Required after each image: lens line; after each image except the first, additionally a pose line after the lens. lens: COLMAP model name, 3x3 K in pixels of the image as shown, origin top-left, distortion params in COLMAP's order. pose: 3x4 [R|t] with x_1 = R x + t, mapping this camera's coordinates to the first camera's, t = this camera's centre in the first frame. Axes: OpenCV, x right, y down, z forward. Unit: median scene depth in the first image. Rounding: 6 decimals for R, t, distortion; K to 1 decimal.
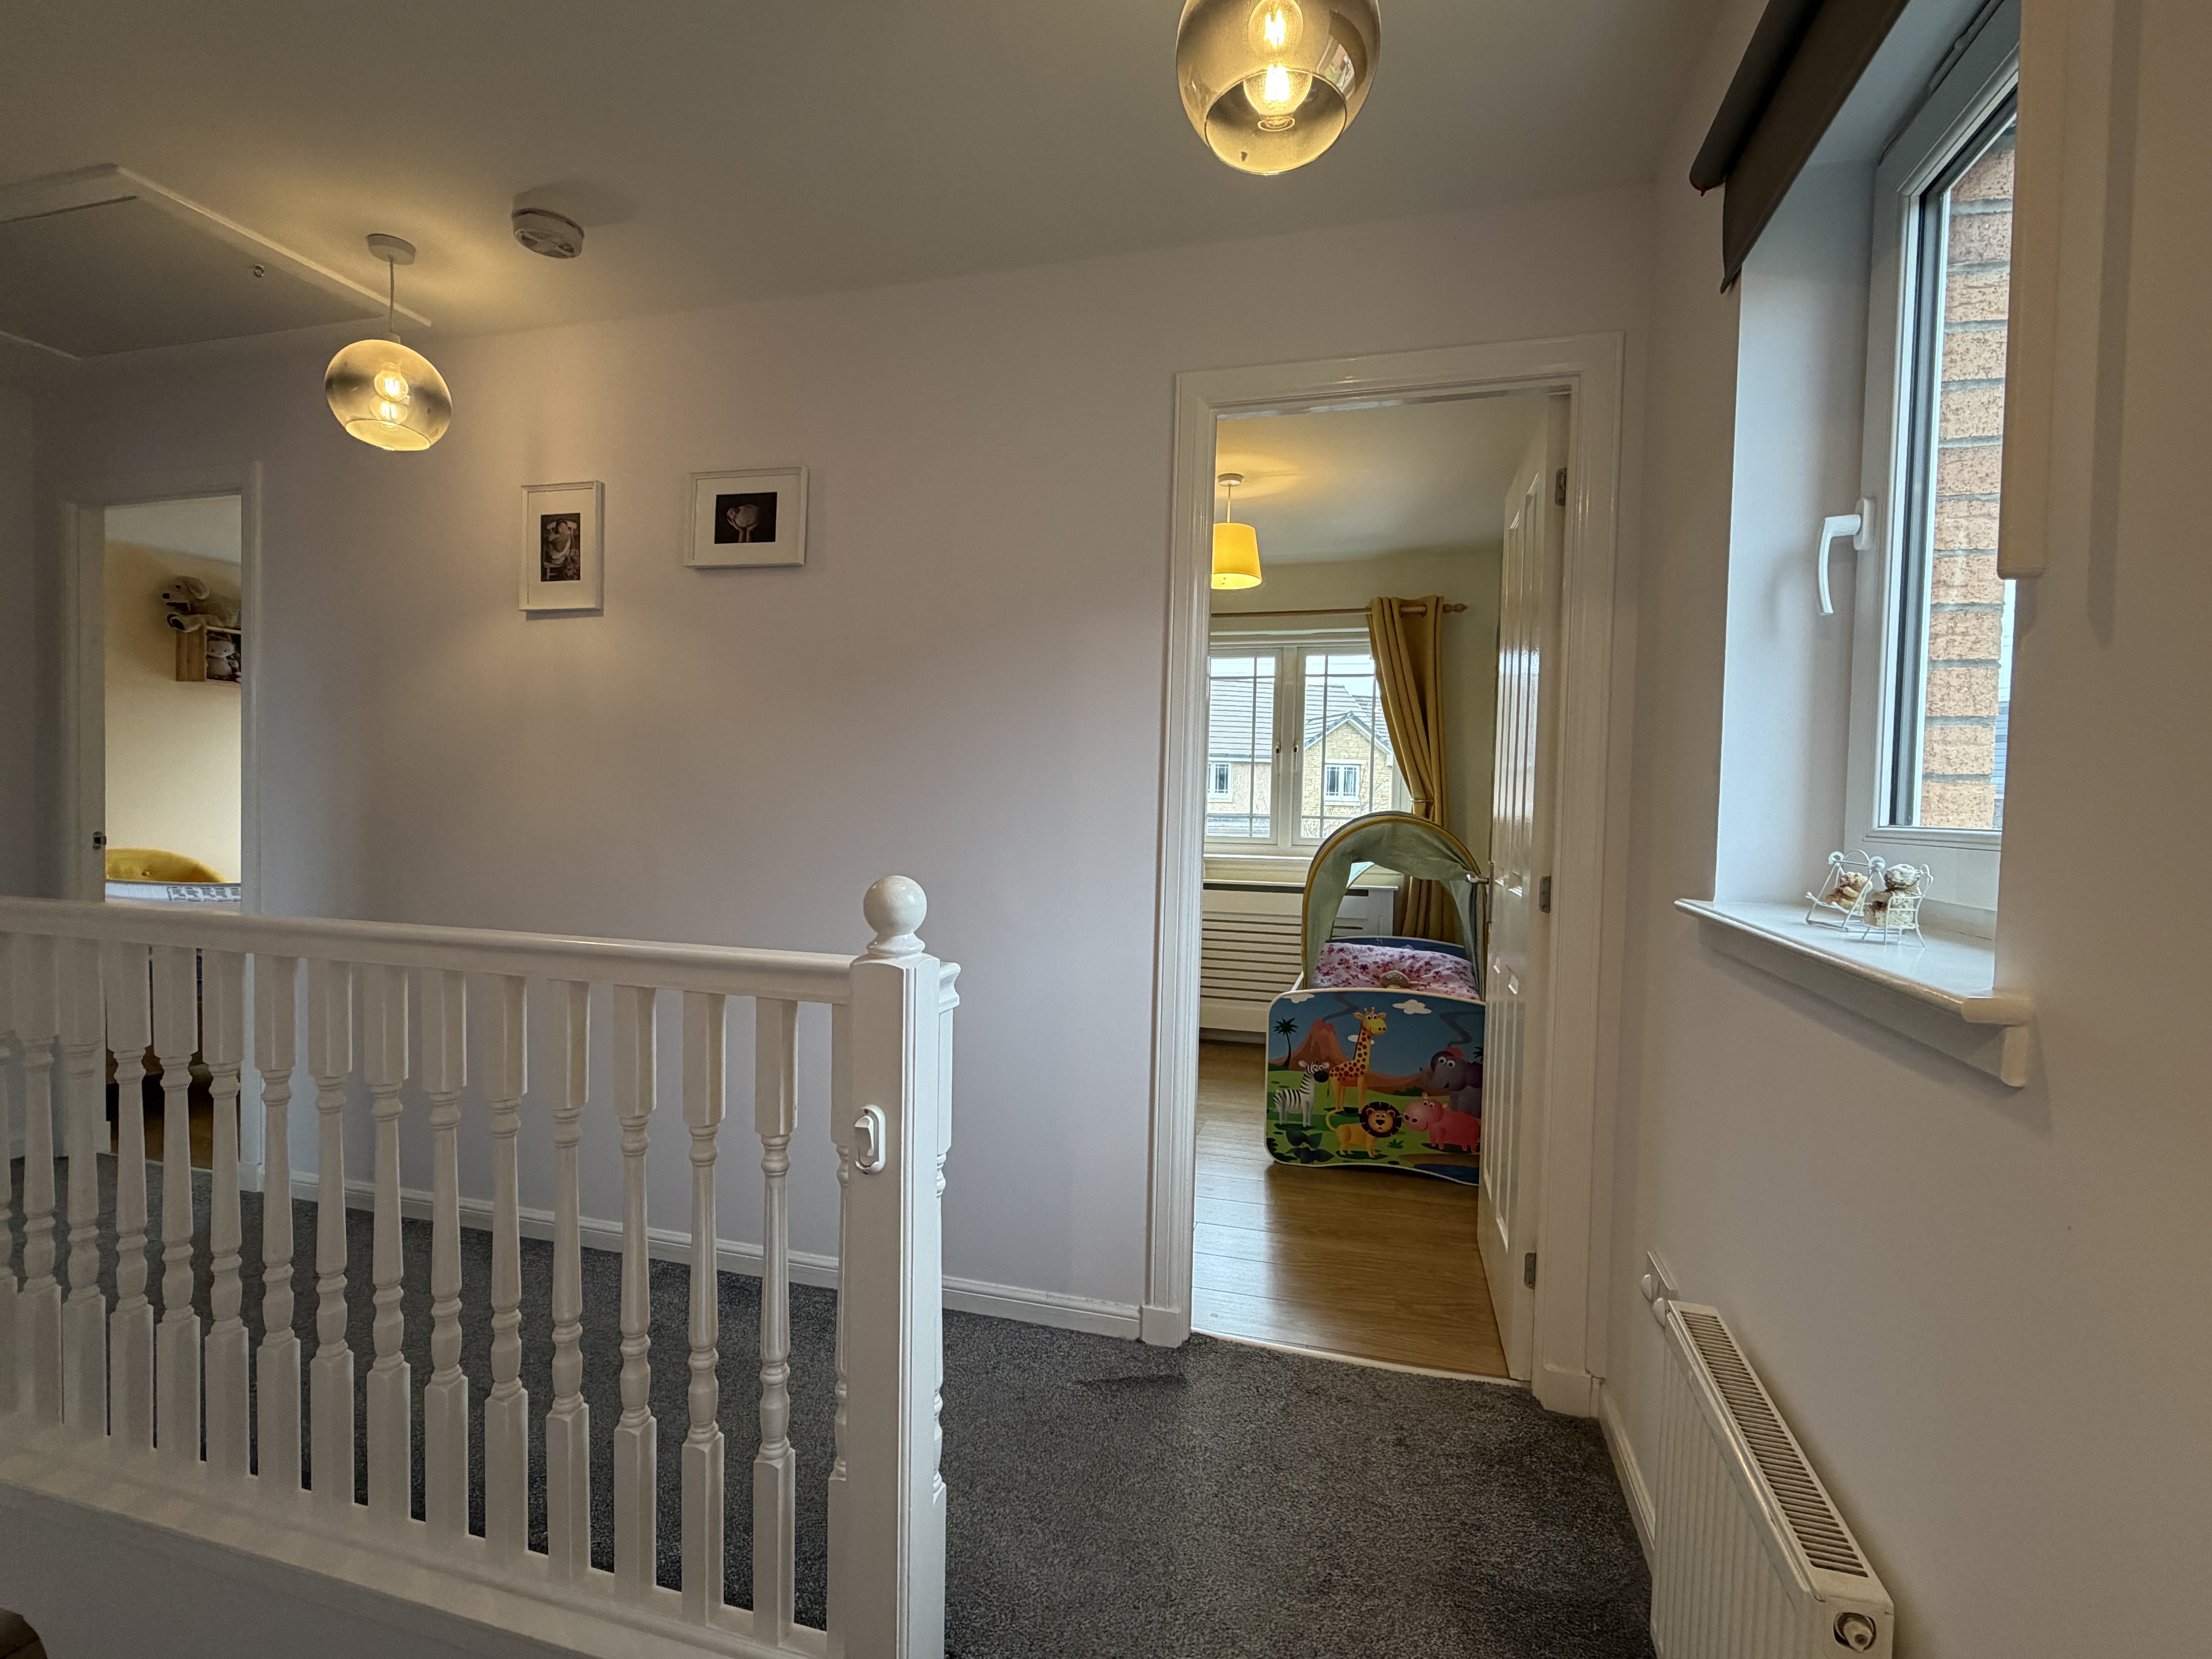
lens RADIAL K [[1035.0, 0, 1108.9], [0, 1035.0, 828.0], [0, 0, 1]] dist [0.000513, 0.000030]
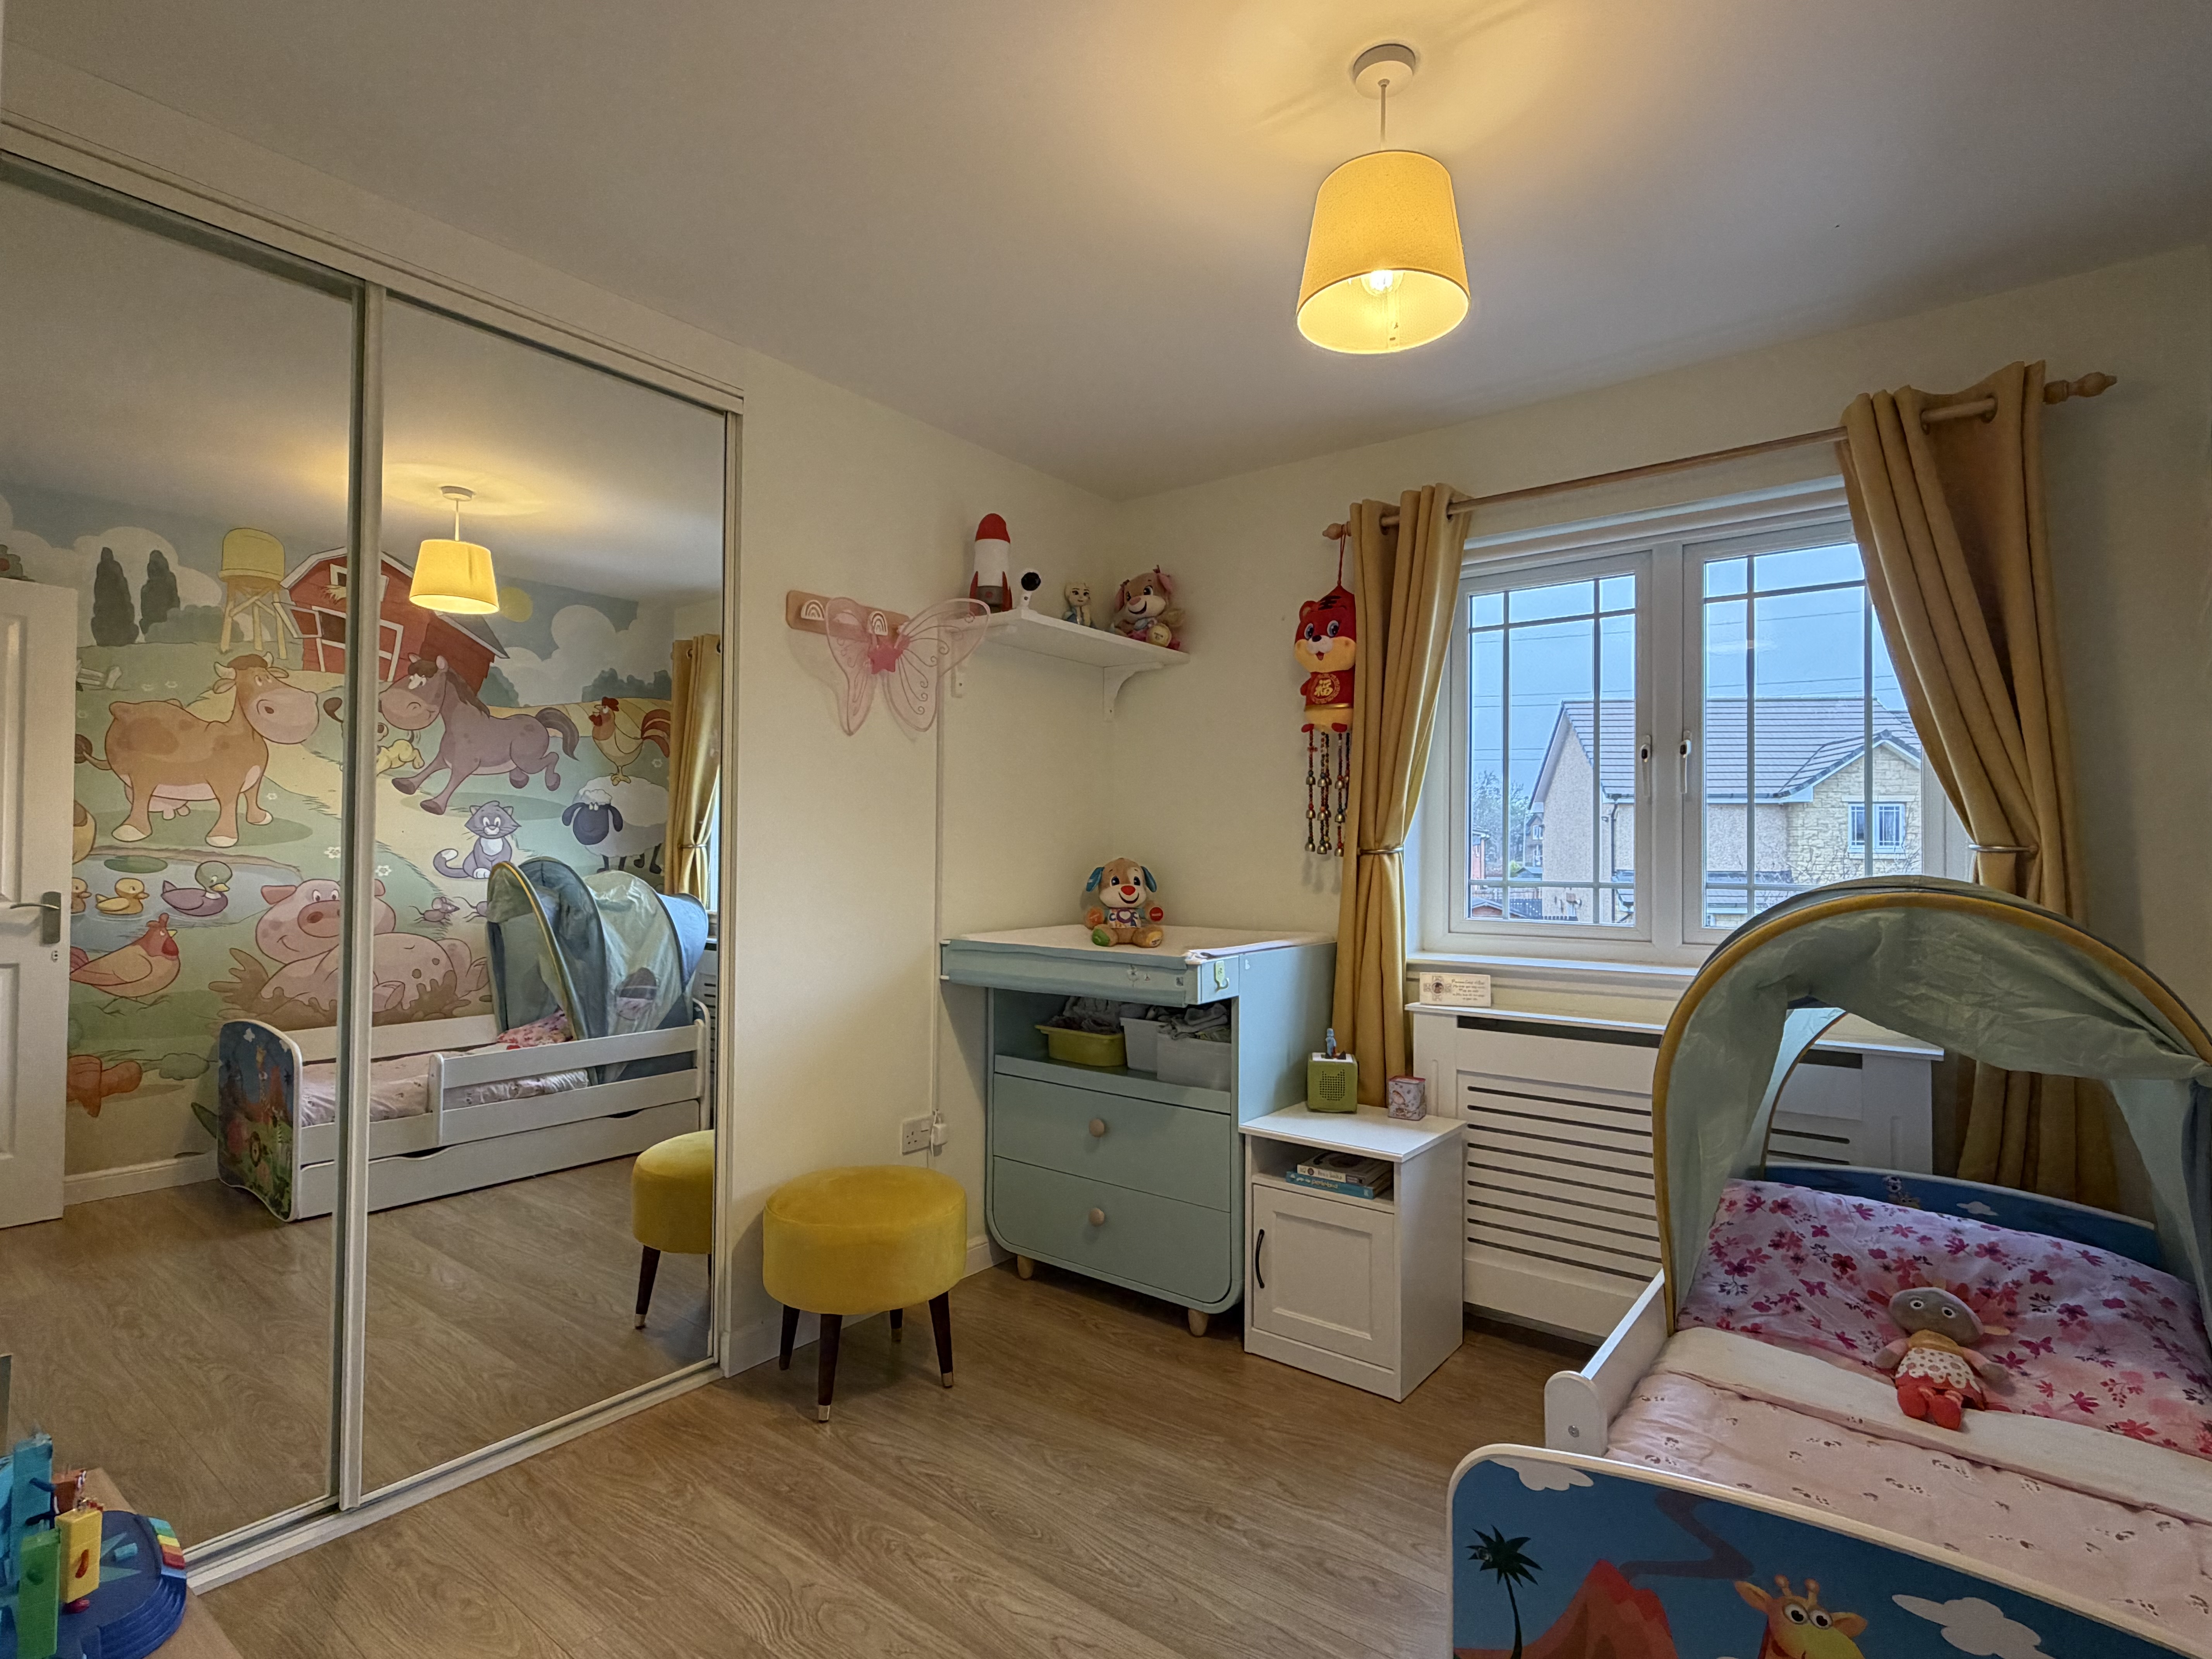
lens RADIAL K [[1104.3, 0, 1108.7], [0, 1104.3, 818.2], [0, 0, 1]] dist [0.002267, -0.000629]
pose [[0.924065, -0.020375, -0.381692, 0.140471], [-0.002662, 0.998211, -0.059730, -0.011891], [0.382226, 0.056210, 0.922358, 0.452468]]
